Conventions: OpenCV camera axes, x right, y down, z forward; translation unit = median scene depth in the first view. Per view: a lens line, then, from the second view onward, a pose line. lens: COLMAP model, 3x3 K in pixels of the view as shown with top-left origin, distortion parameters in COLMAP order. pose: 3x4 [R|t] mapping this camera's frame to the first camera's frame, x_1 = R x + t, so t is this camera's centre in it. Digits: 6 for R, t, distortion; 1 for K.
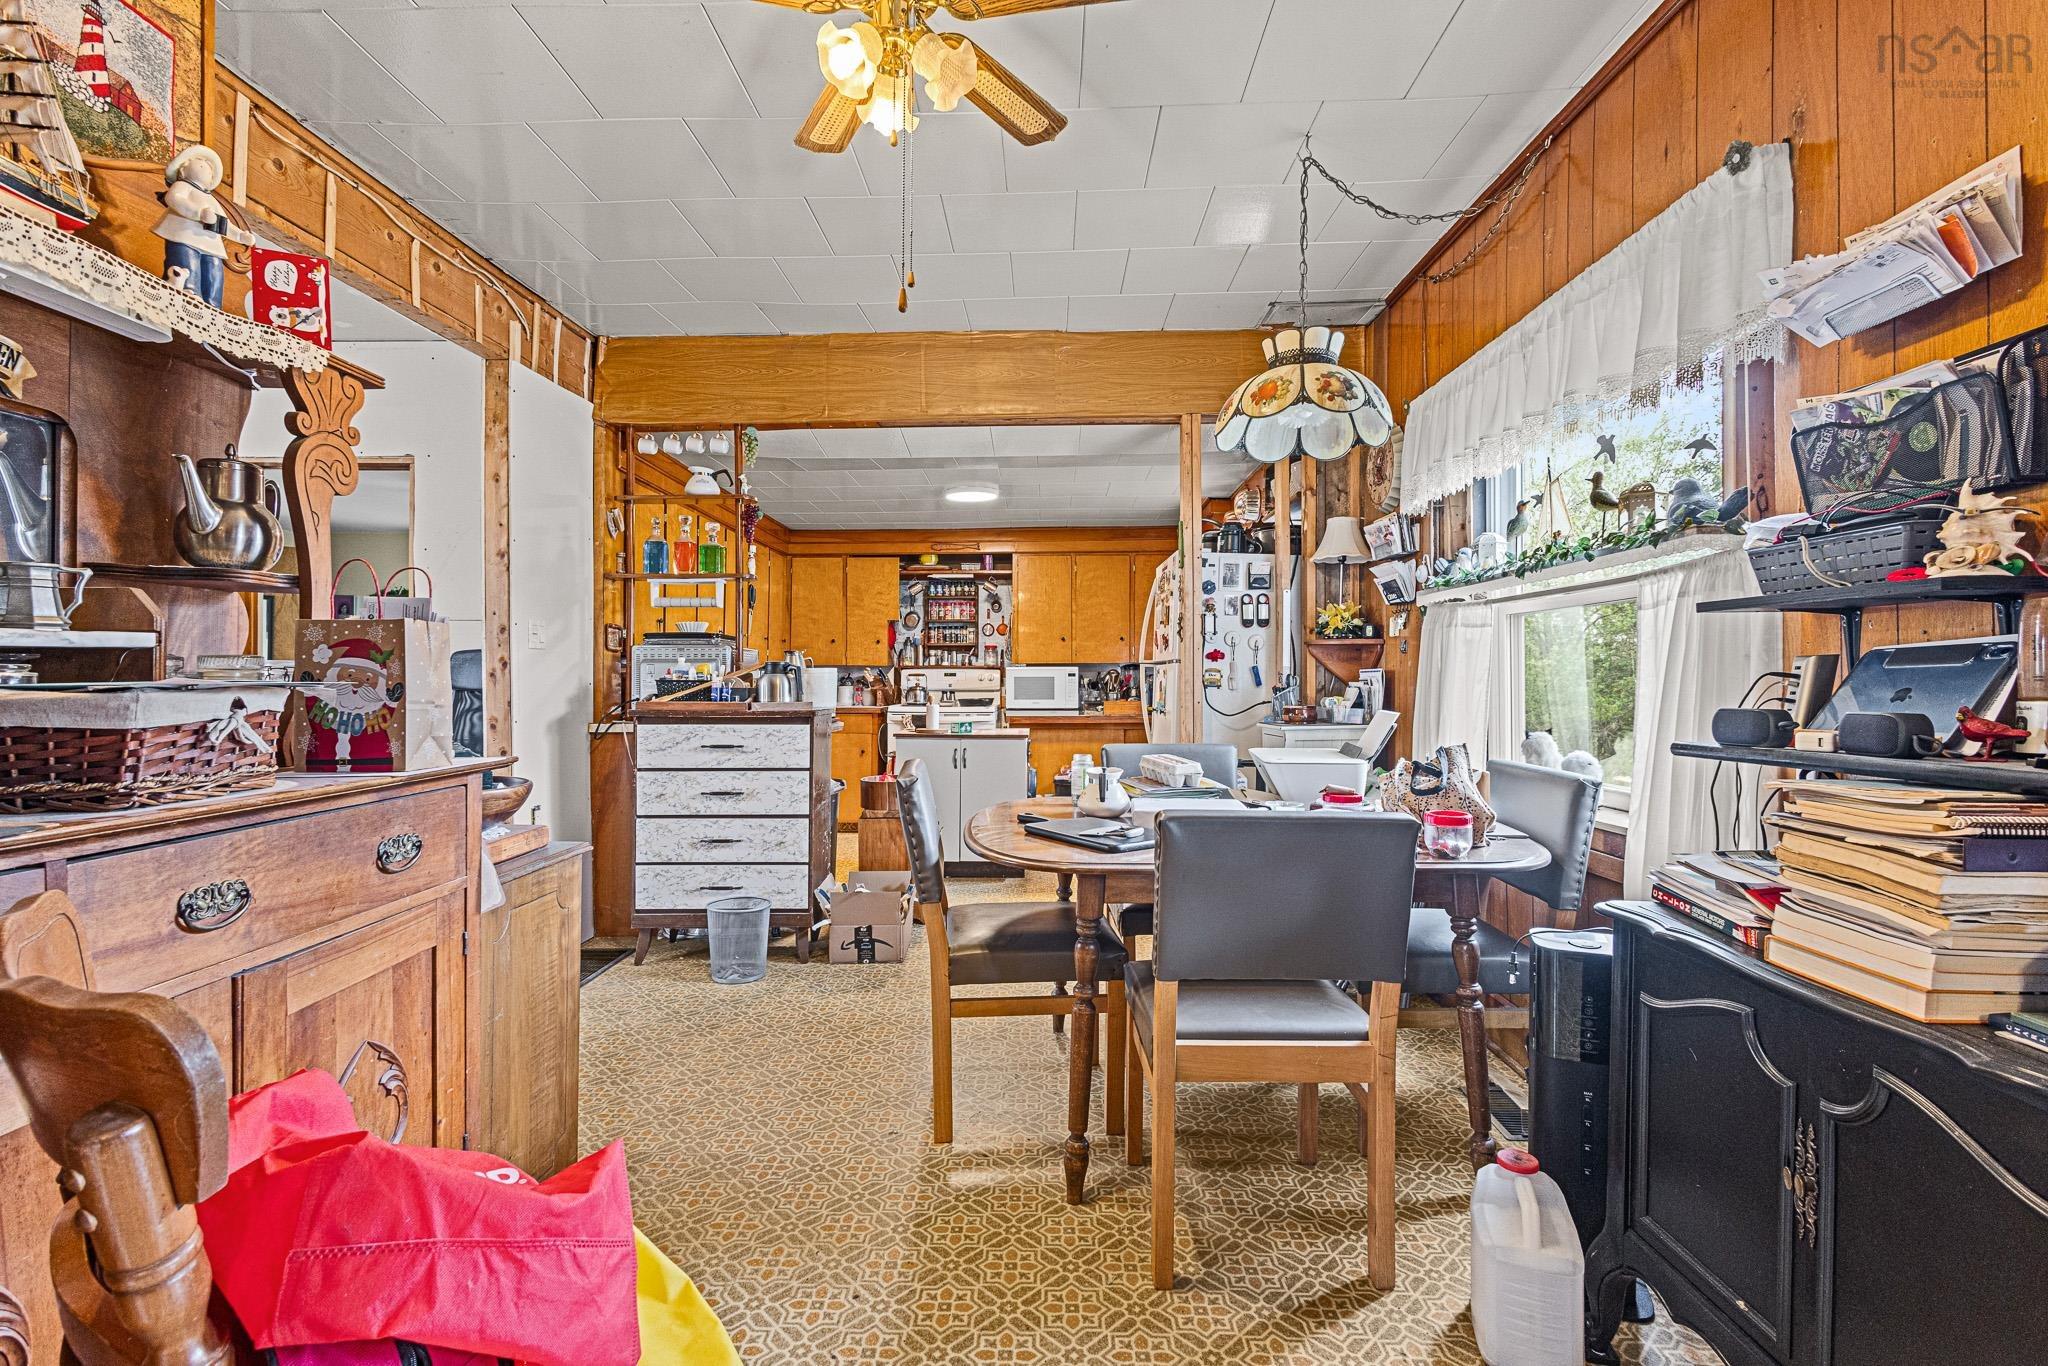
lens RADIAL K [[948.9, 0, 1017.8], [0, 948.9, 672.1], [0, 0, 1]] dist [0.001747, 0.000016]
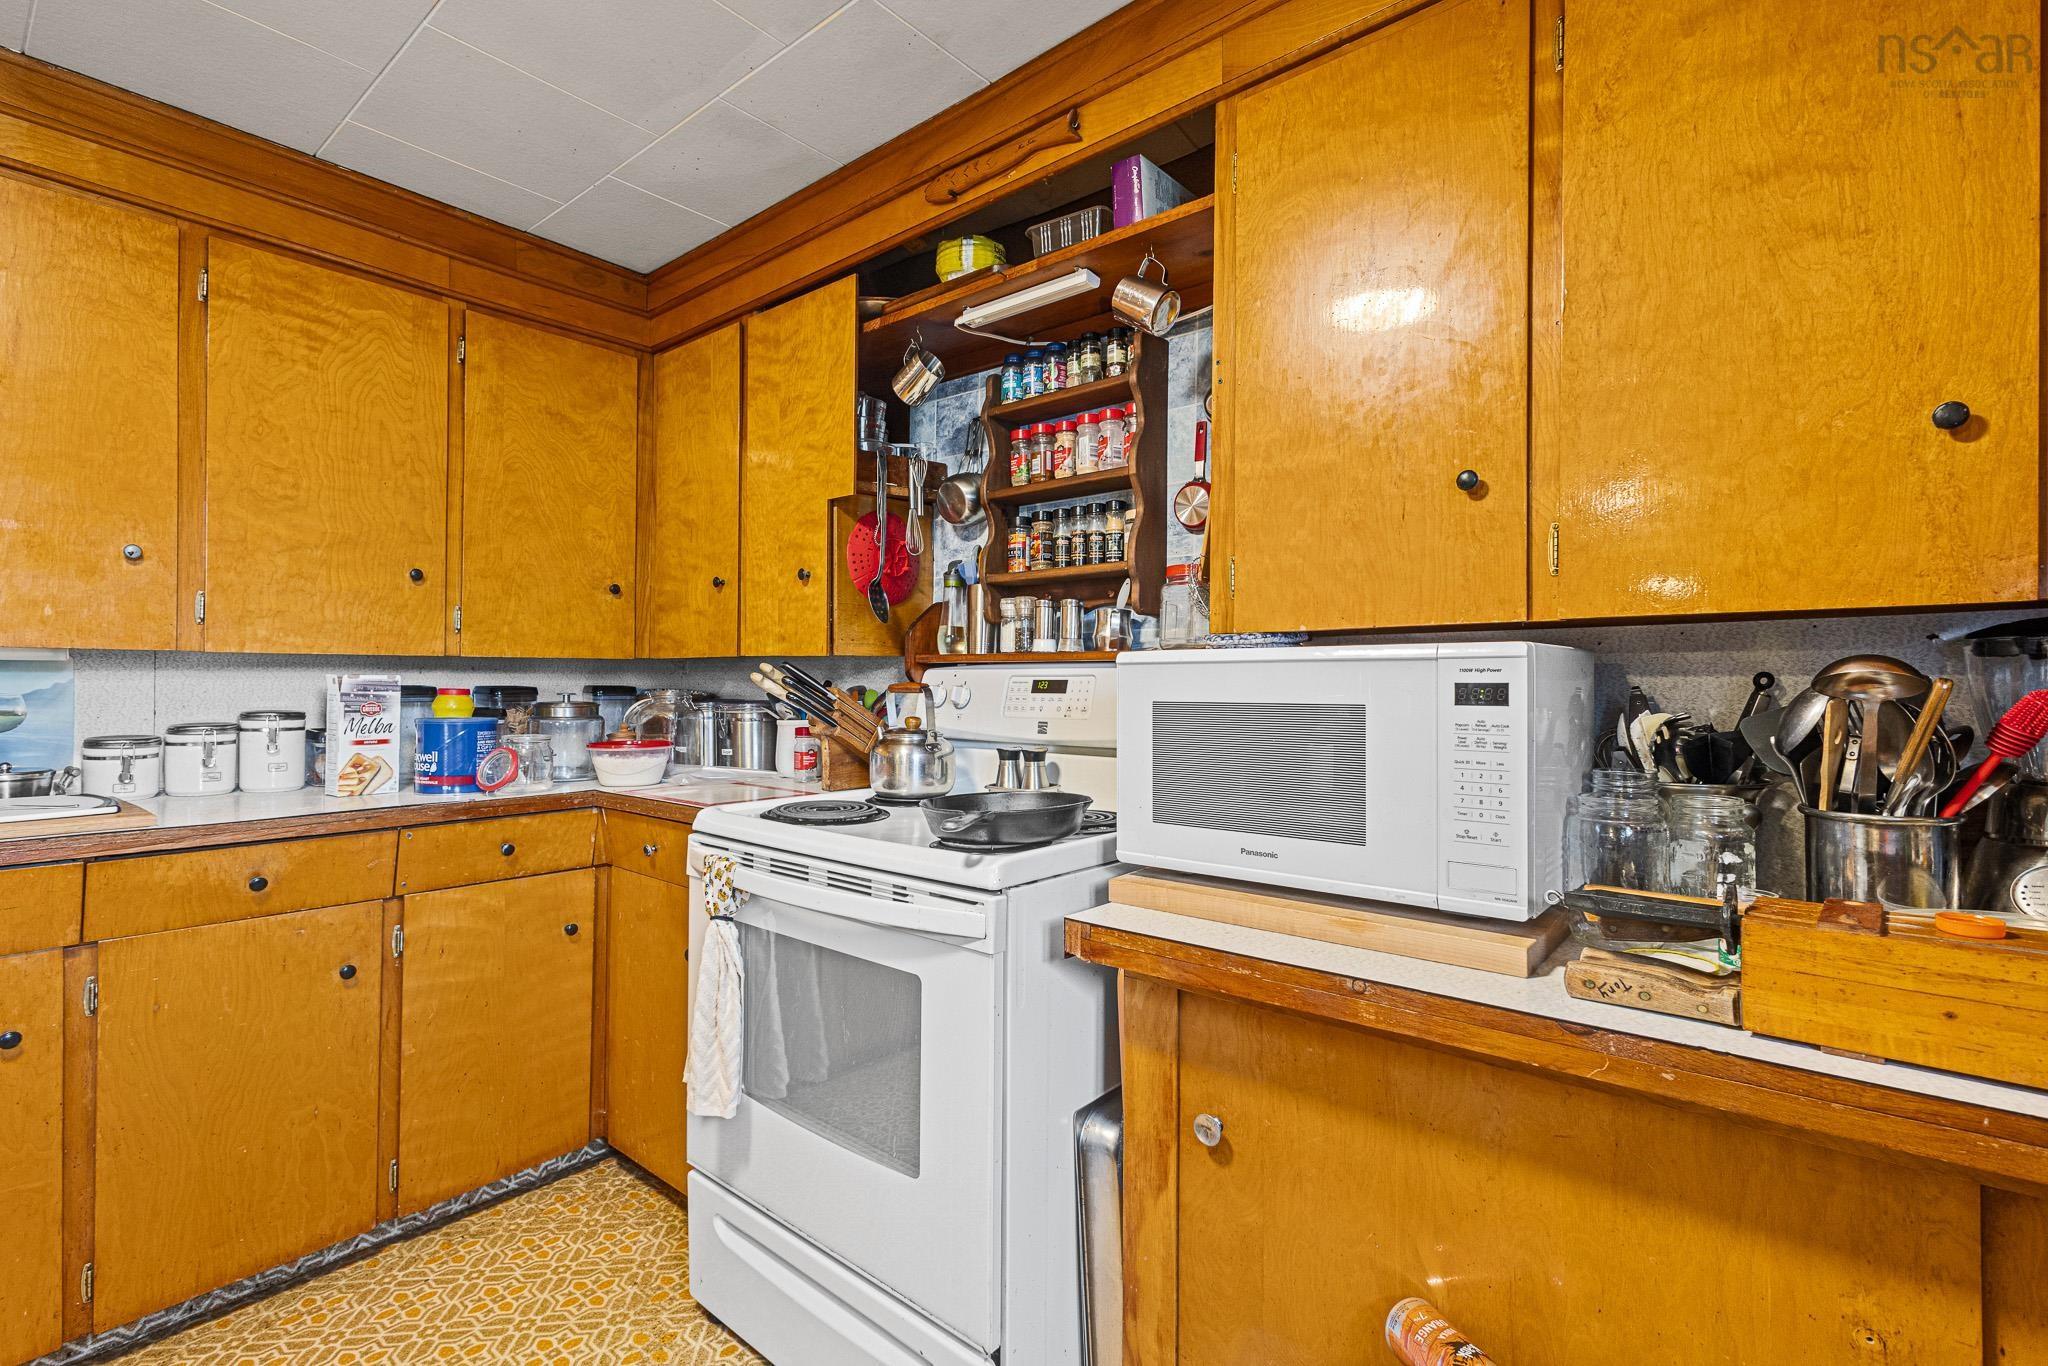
lens RADIAL K [[948.9, 0, 1017.8], [0, 948.9, 672.1], [0, 0, 1]] dist [0.001747, 0.000016]
pose [[0.782796, -0.005943, -0.622251, 0.087853], [0.000766, 0.999963, -0.008586, 0.000890], [0.622279, 0.006244, 0.782771, 0.805162]]
